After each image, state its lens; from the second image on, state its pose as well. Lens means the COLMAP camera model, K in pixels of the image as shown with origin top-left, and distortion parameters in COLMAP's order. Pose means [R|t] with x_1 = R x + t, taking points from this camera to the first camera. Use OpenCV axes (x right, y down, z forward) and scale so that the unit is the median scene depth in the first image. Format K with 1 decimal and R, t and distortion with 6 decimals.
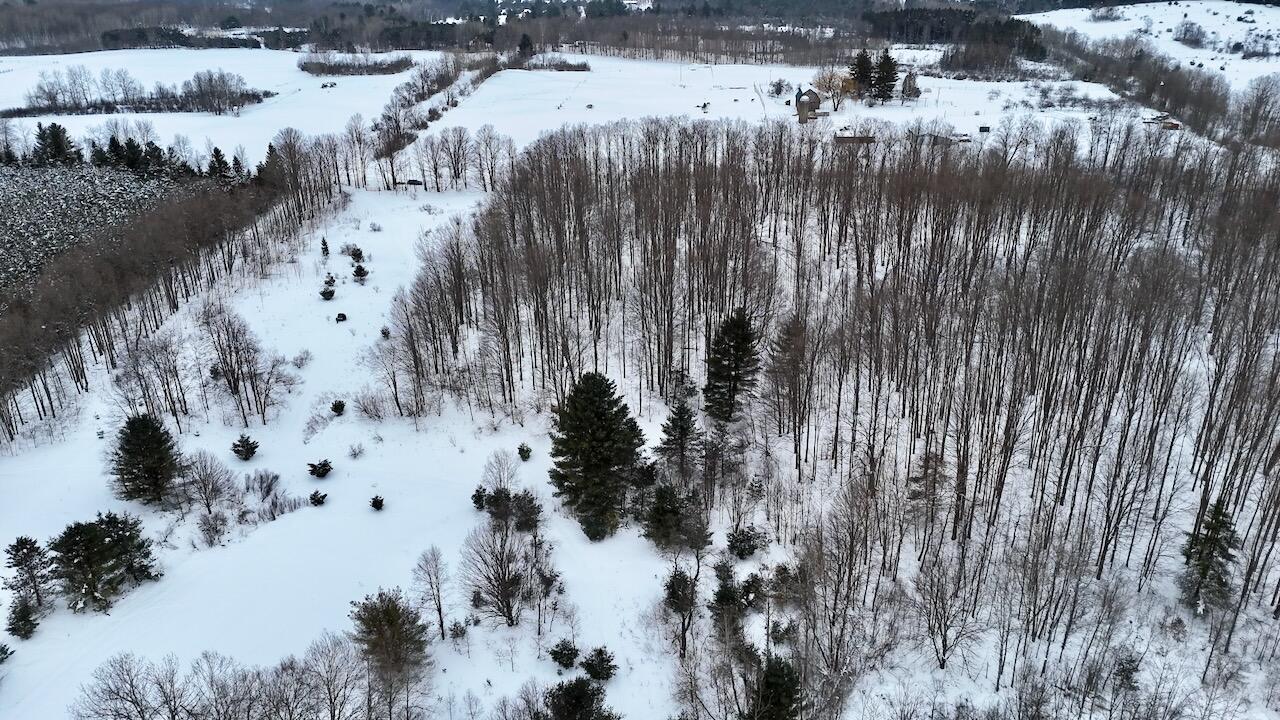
lens RADIAL K [[917.1, 0, 642.5], [0, 917.1, 344.0], [0, 0, 1]] dist [0.100569, -0.092936]
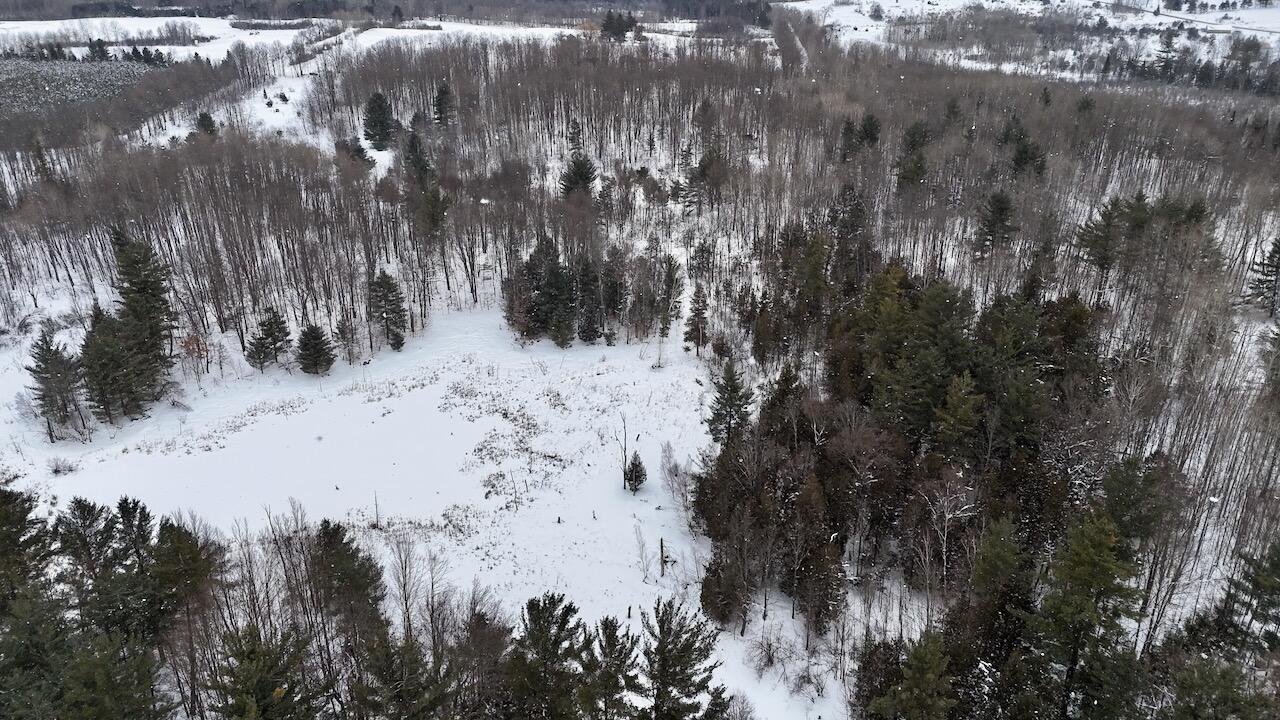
lens RADIAL K [[917.1, 0, 642.5], [0, 917.1, 344.0], [0, 0, 1]] dist [0.100569, -0.092936]
pose [[0.996227, -0.026854, 0.082532, 0.135432], [0.027024, 0.999634, -0.000949, 0.223155], [-0.082476, 0.003176, 0.996588, -0.508933]]
